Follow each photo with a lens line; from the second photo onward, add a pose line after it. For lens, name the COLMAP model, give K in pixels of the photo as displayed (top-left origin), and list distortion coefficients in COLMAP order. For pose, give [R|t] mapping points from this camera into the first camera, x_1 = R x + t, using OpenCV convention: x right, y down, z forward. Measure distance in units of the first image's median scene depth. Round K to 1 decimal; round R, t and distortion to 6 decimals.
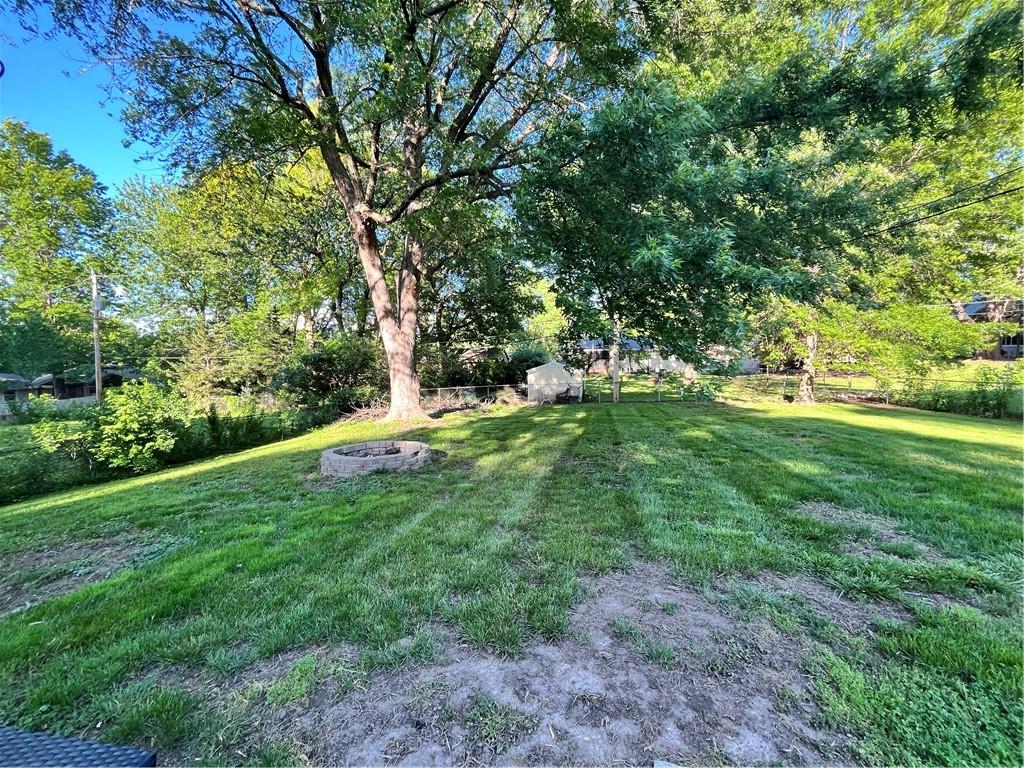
lens RADIAL K [[420.1, 0, 512.0], [0, 420.1, 384.0], [0, 0, 1]] dist [-0.002268, 0.000134]
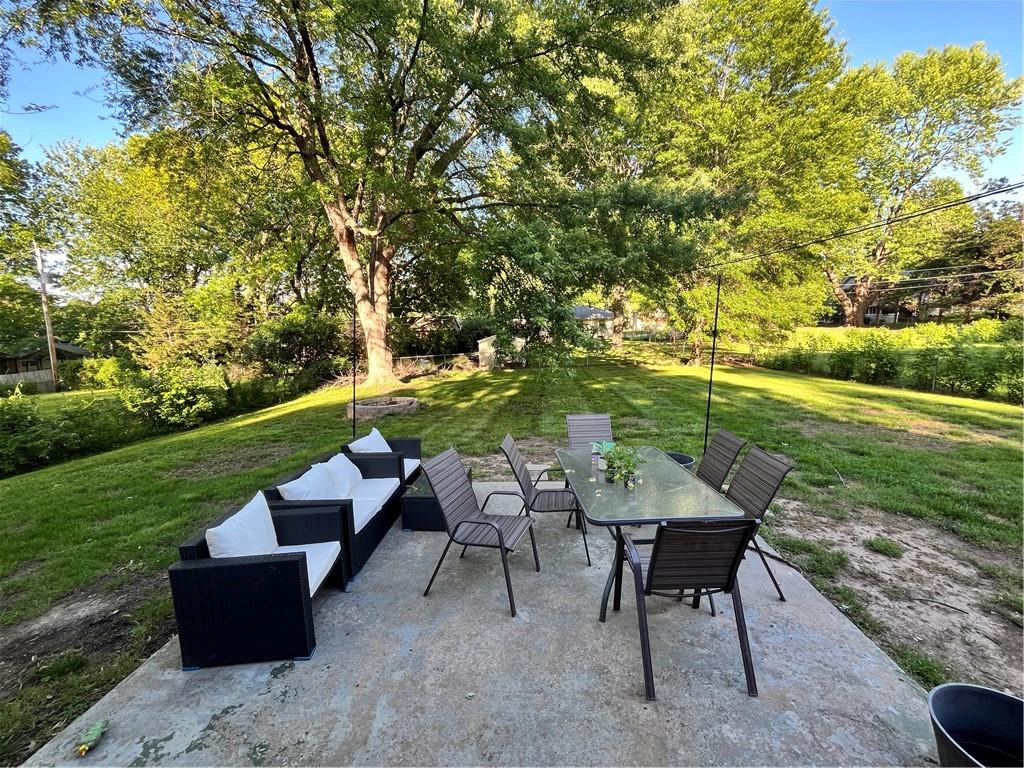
lens RADIAL K [[420.1, 0, 512.0], [0, 420.1, 384.0], [0, 0, 1]] dist [-0.002268, 0.000134]
pose [[0.992780, -0.023685, 0.117590, -0.017860], [0.013843, 0.996385, 0.083822, -0.013142], [-0.119150, -0.081589, 0.989518, -0.253094]]
